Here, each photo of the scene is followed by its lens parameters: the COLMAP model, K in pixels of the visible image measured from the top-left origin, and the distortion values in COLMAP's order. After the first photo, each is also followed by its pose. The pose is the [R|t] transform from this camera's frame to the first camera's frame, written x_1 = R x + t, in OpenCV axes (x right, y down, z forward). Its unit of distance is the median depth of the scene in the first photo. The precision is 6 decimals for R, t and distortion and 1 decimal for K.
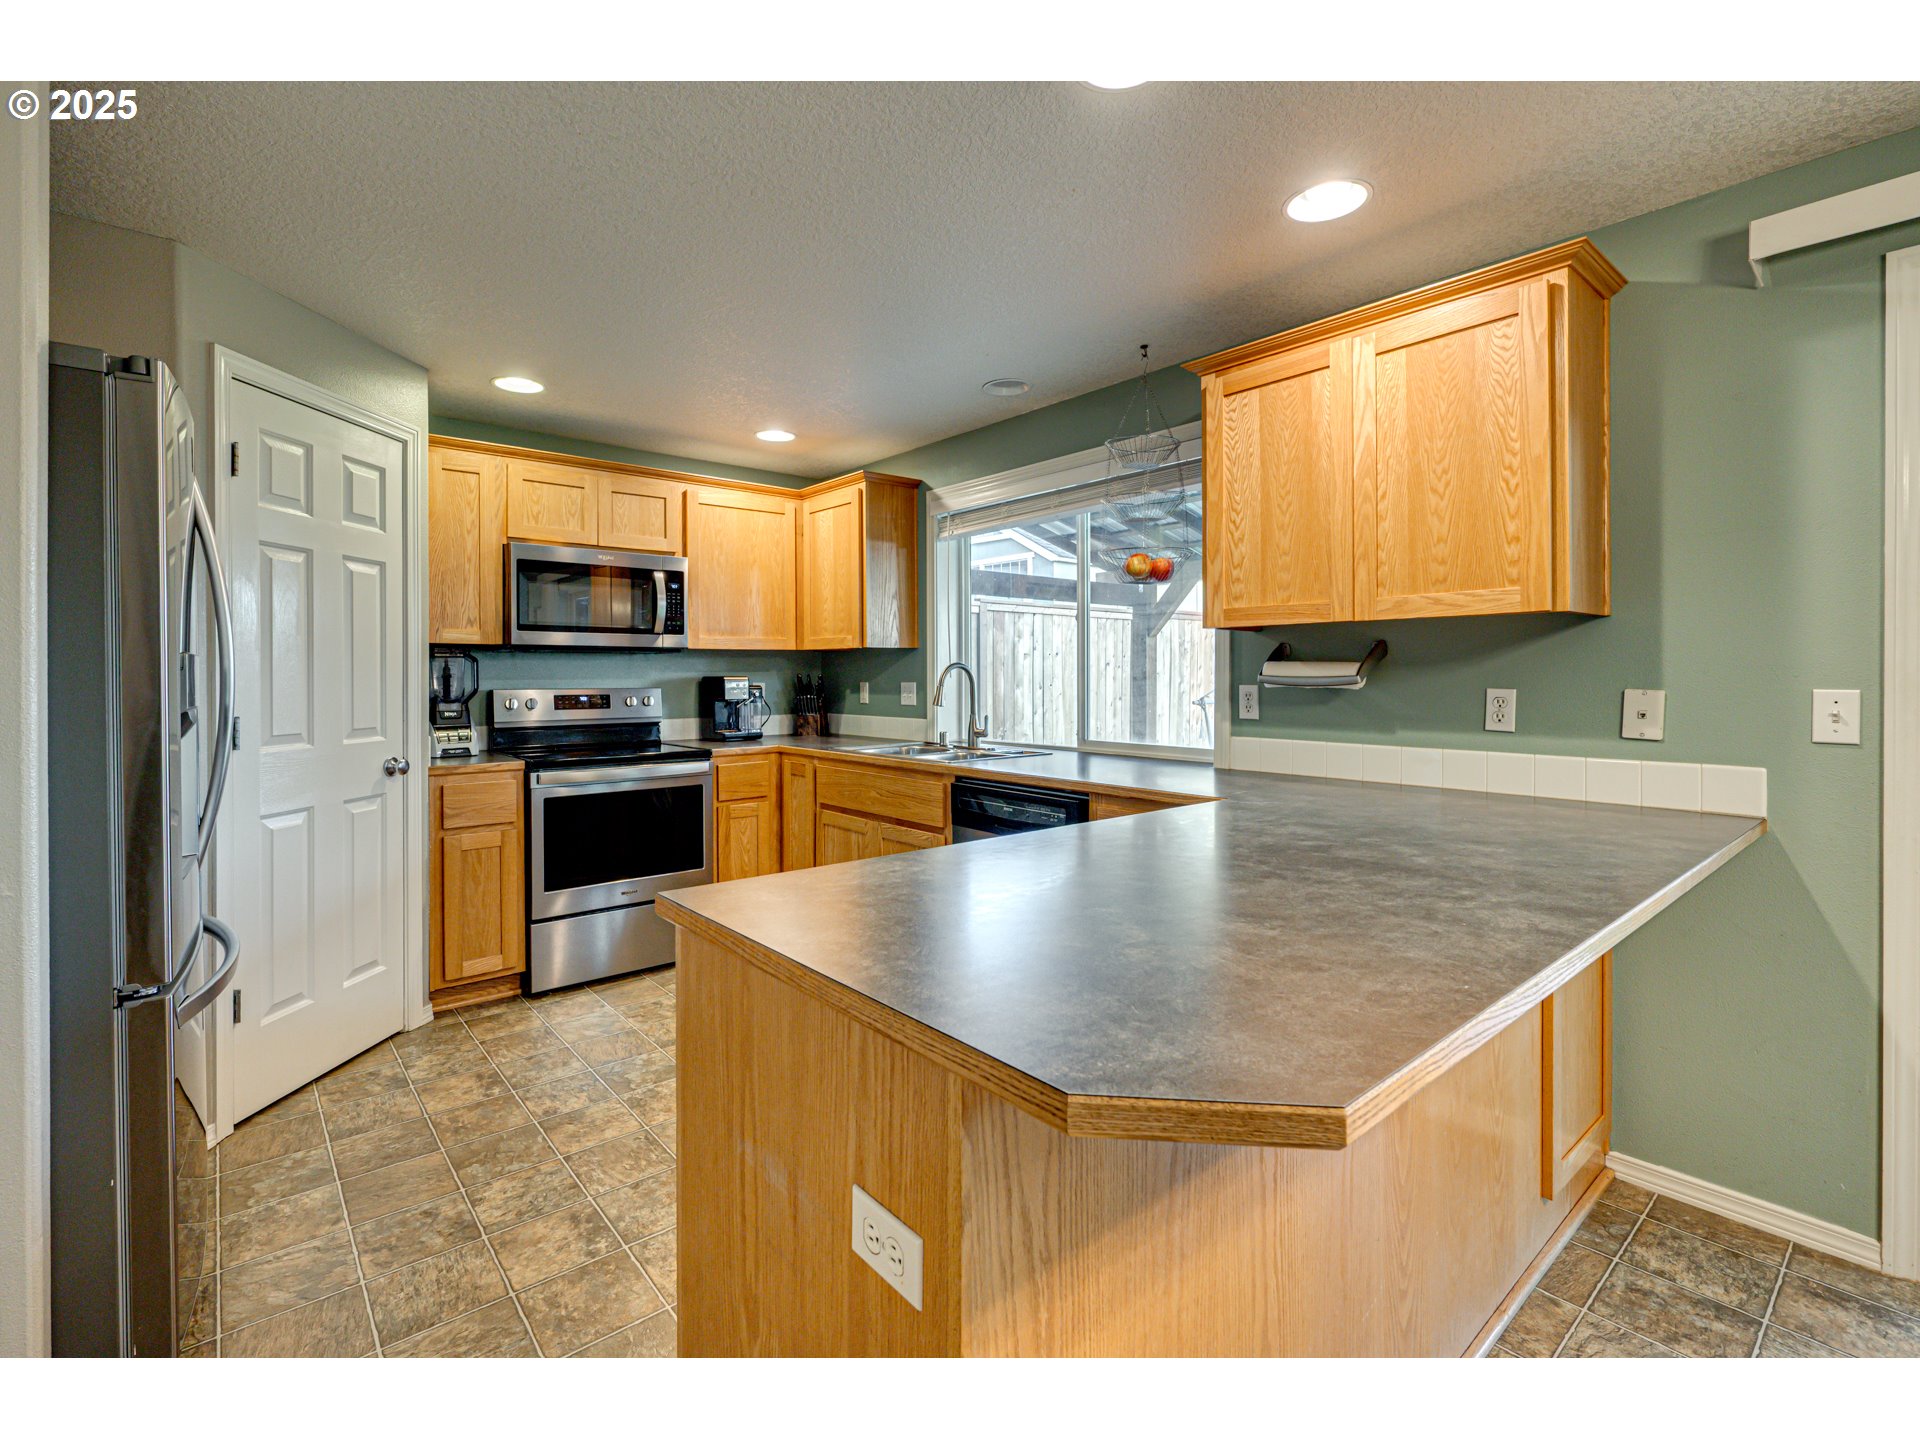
lens RADIAL K [[866.6, 0, 925.4], [0, 866.6, 676.8], [0, 0, 1]] dist [-0.000797, -0.000169]
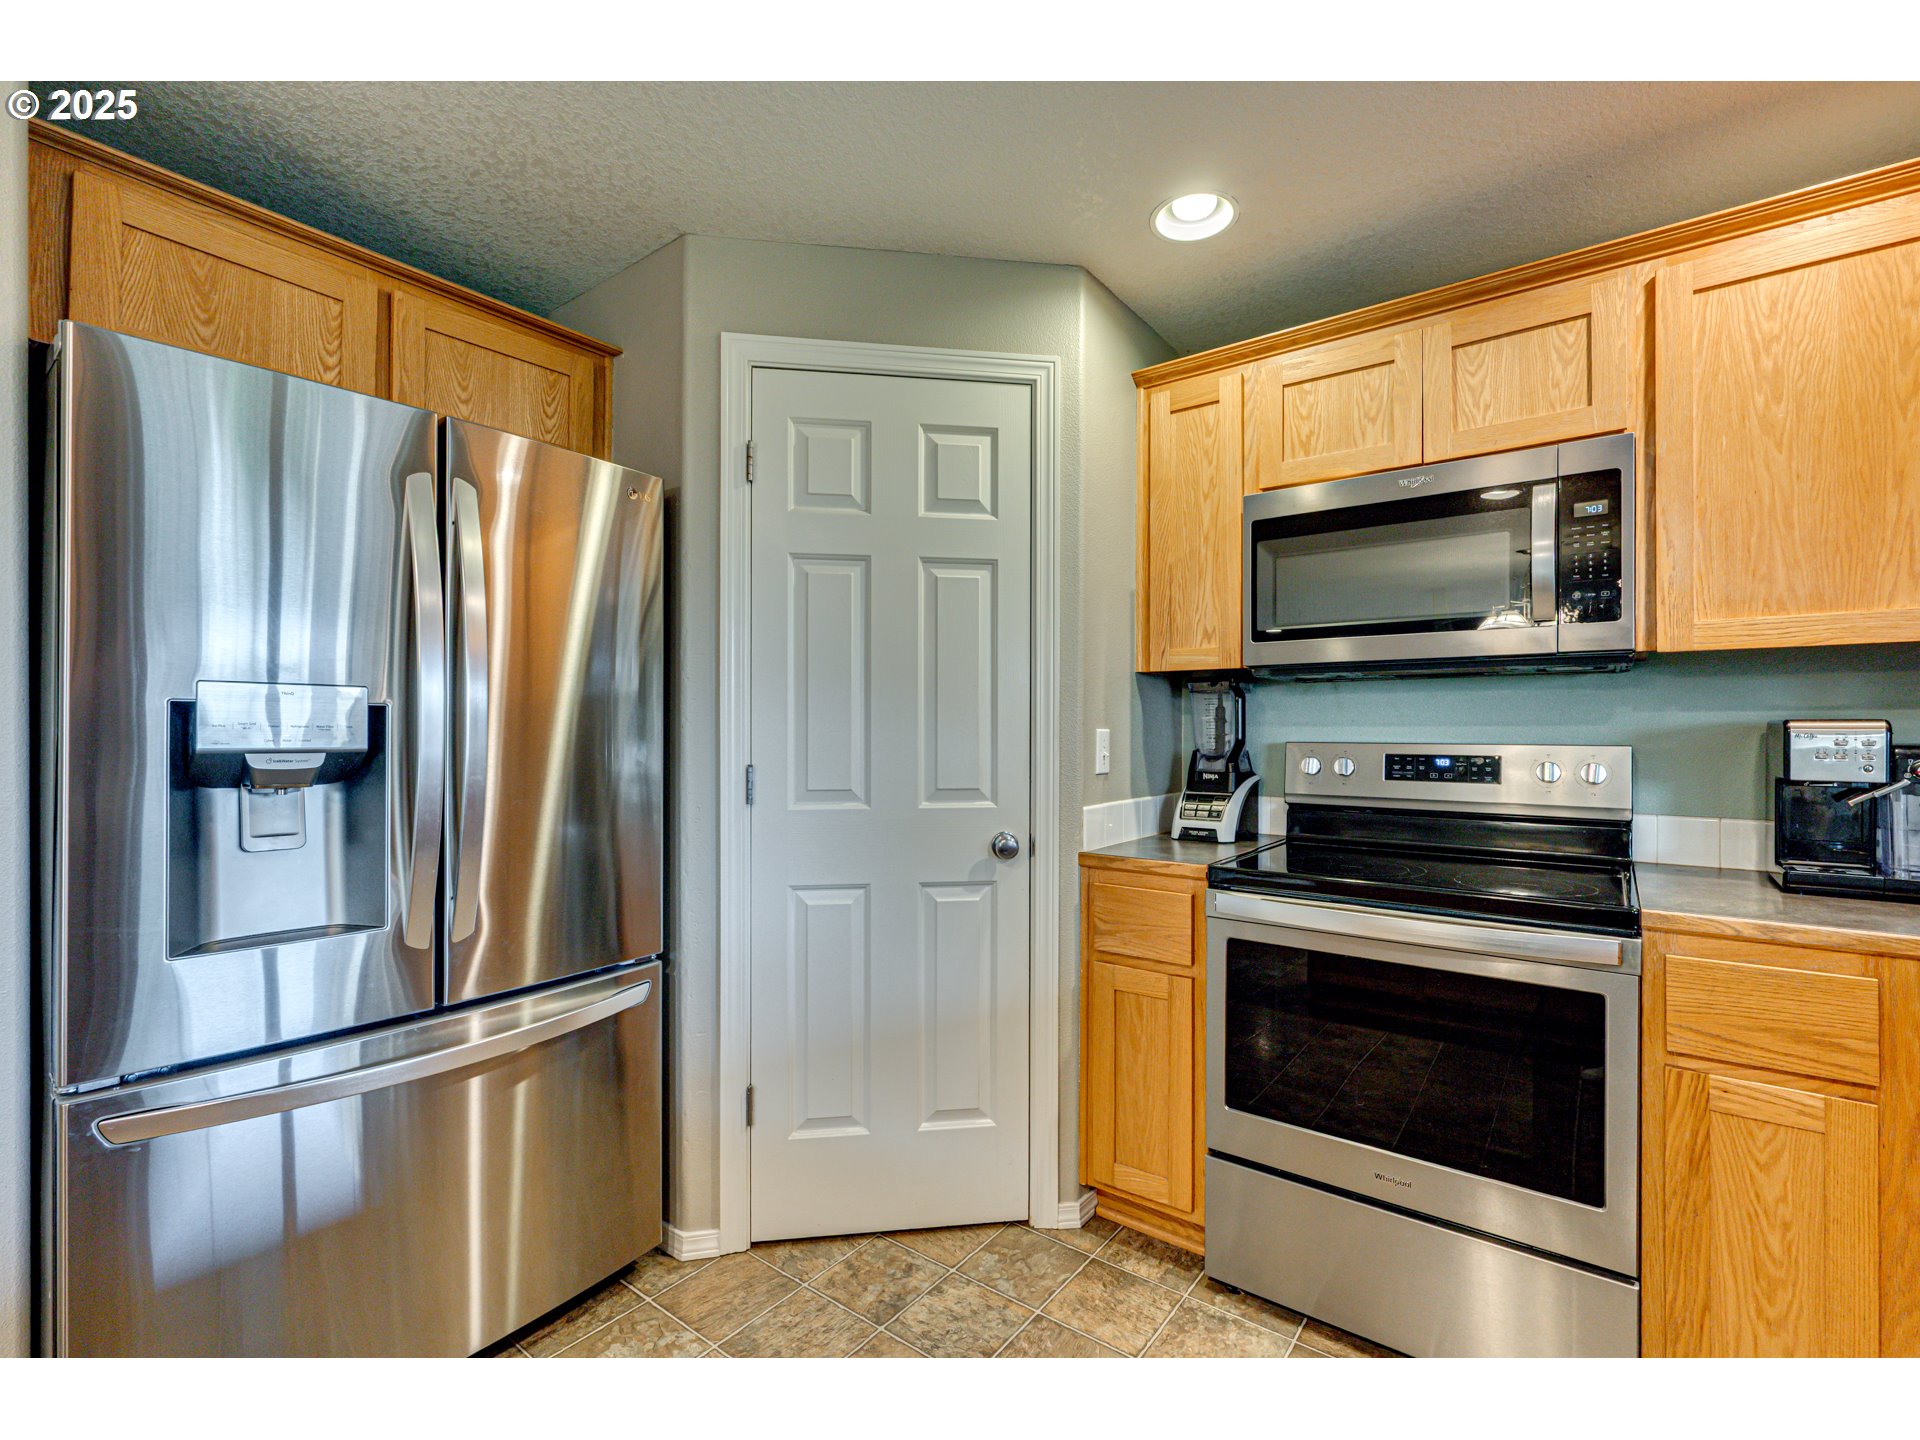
lens RADIAL K [[846.3, 0, 995.3], [0, 846.3, 726.2], [0, 0, 1]] dist [-0.001365, -0.000120]
pose [[0.250711, 0.002751, -0.968058, 0.049341], [-0.004720, 0.999988, 0.001619, 0.004260], [0.968050, 0.004163, 0.250721, 0.736509]]
